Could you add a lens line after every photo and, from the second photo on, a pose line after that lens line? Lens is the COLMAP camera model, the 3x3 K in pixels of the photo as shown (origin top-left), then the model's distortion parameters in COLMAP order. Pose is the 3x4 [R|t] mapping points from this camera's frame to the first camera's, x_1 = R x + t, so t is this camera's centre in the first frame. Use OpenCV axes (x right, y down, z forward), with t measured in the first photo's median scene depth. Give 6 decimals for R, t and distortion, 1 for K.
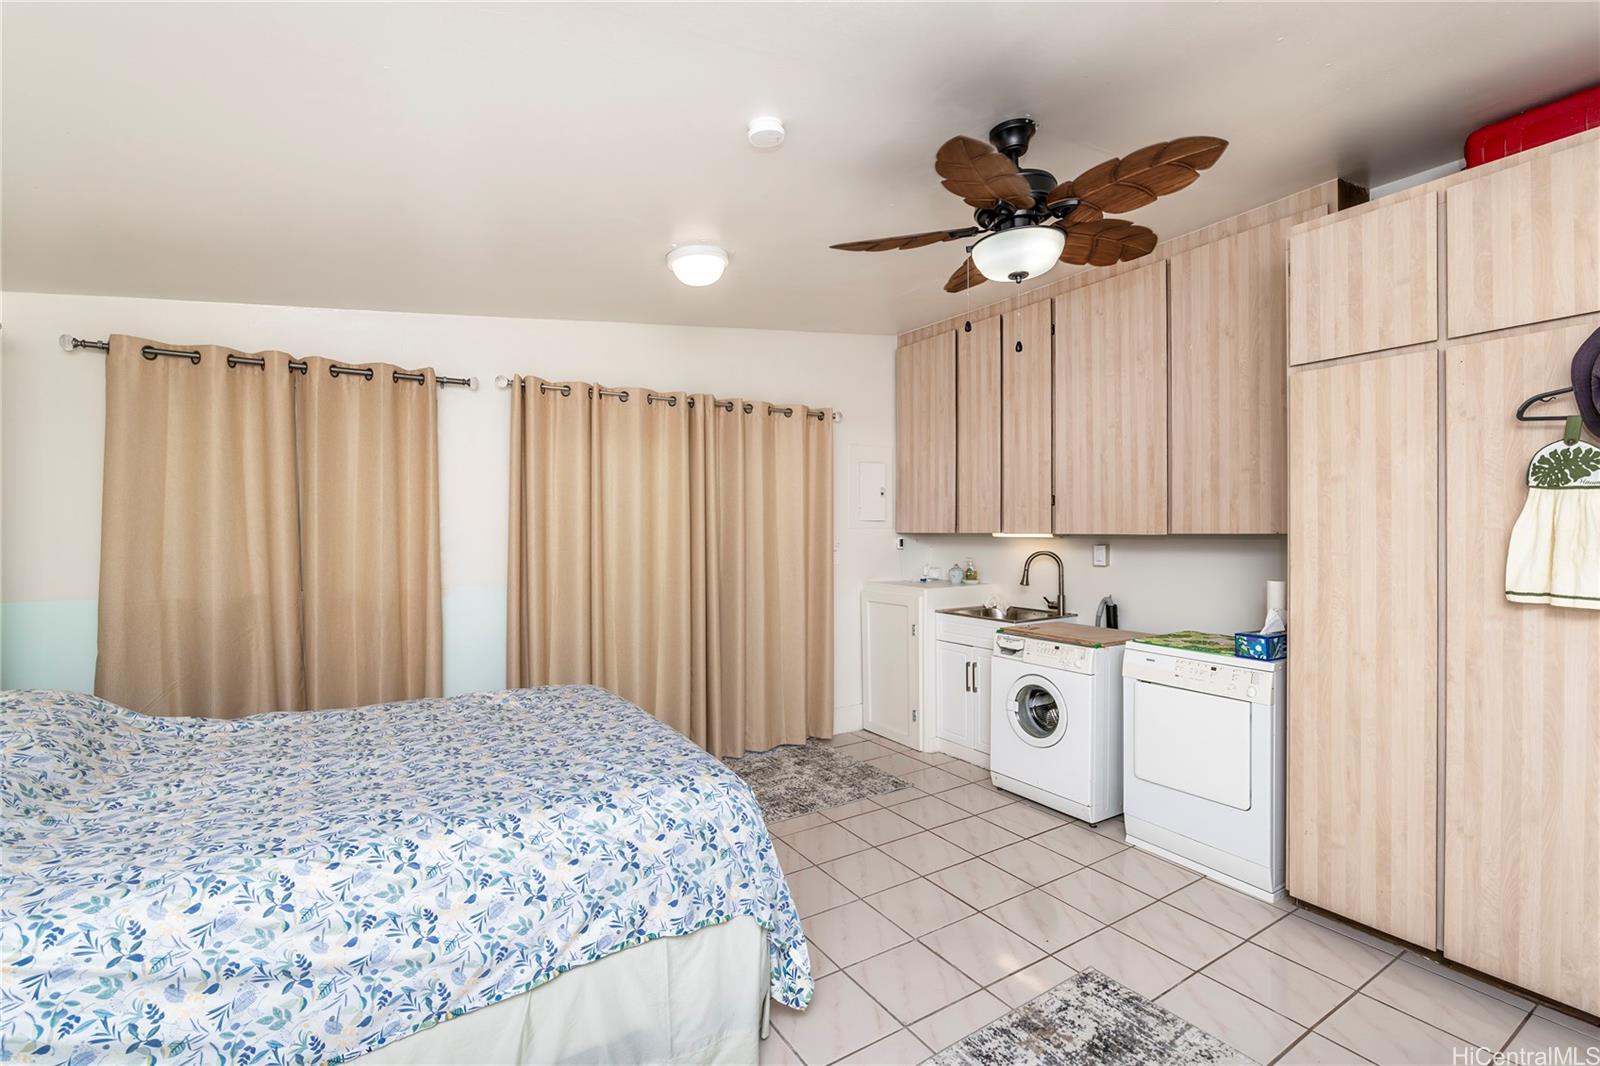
lens RADIAL K [[710.3, 0, 800.0], [0, 710.3, 533.0], [0, 0, 1]] dist [0.000439, -0.000258]
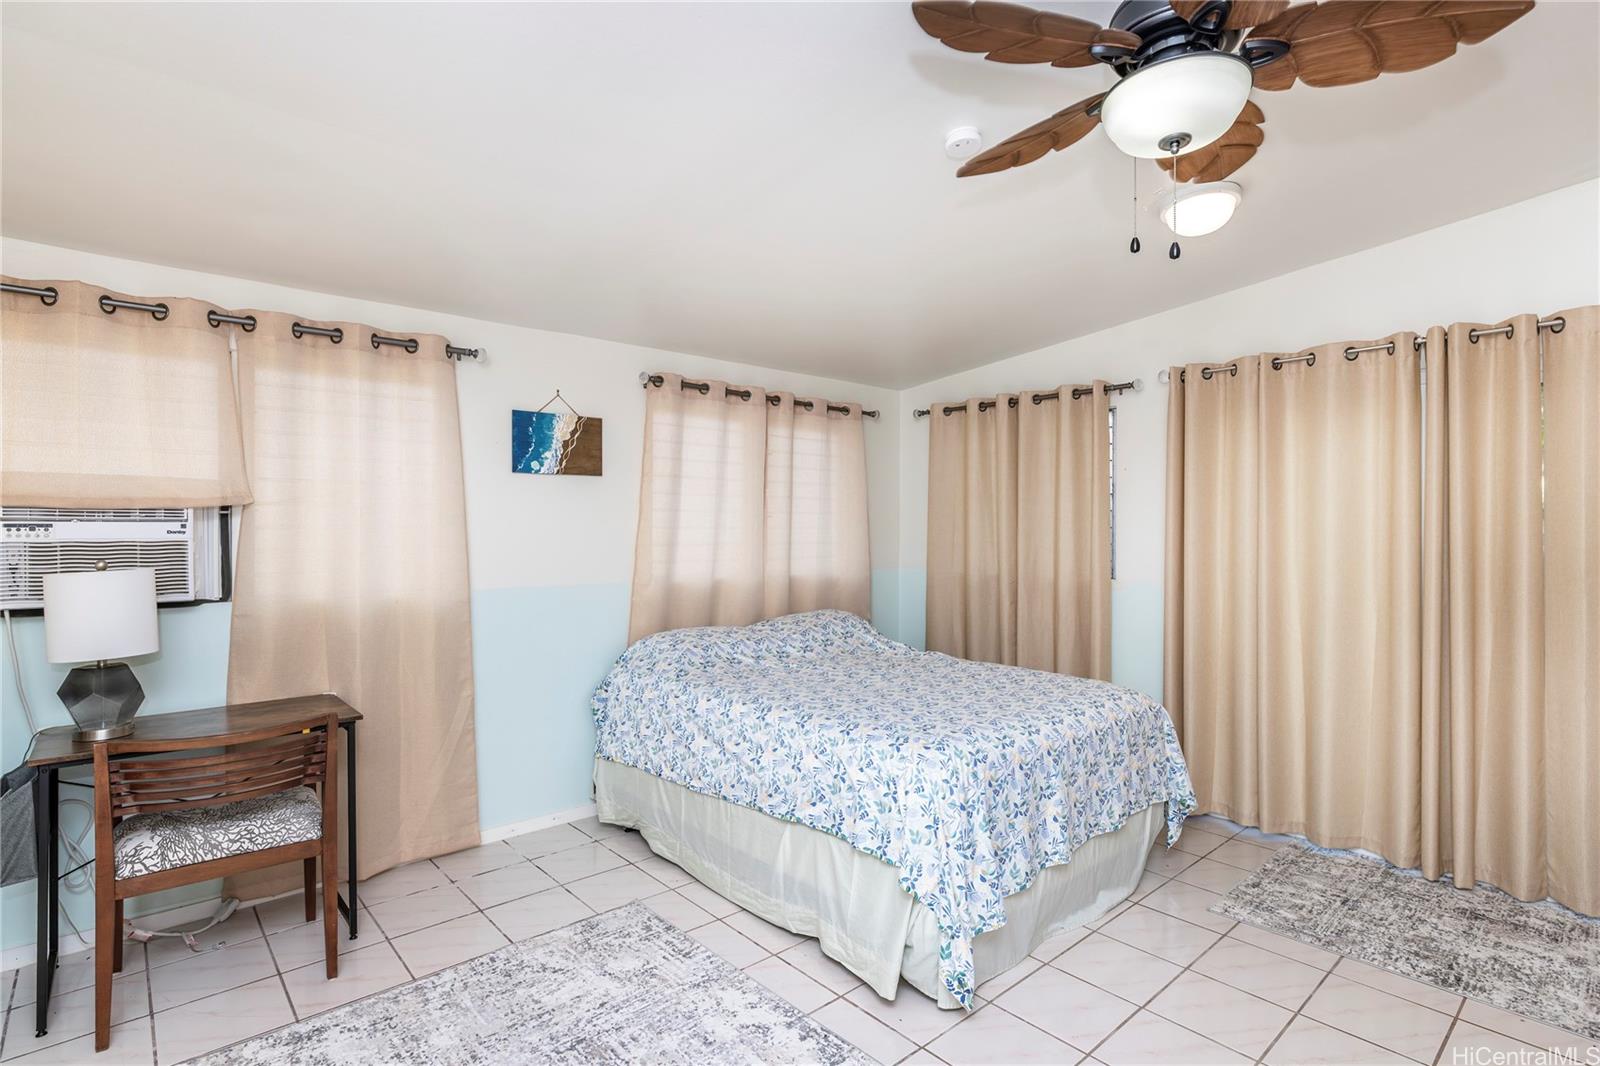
lens RADIAL K [[787.6, 0, 800.0], [0, 787.6, 533.0], [0, 0, 1]] dist [-0.005184, -0.001286]
pose [[0.157870, 0.013210, -0.987372, 0.677900], [-0.009977, 0.999881, 0.011782, -0.004525], [0.987410, 0.007991, 0.157983, 0.387703]]
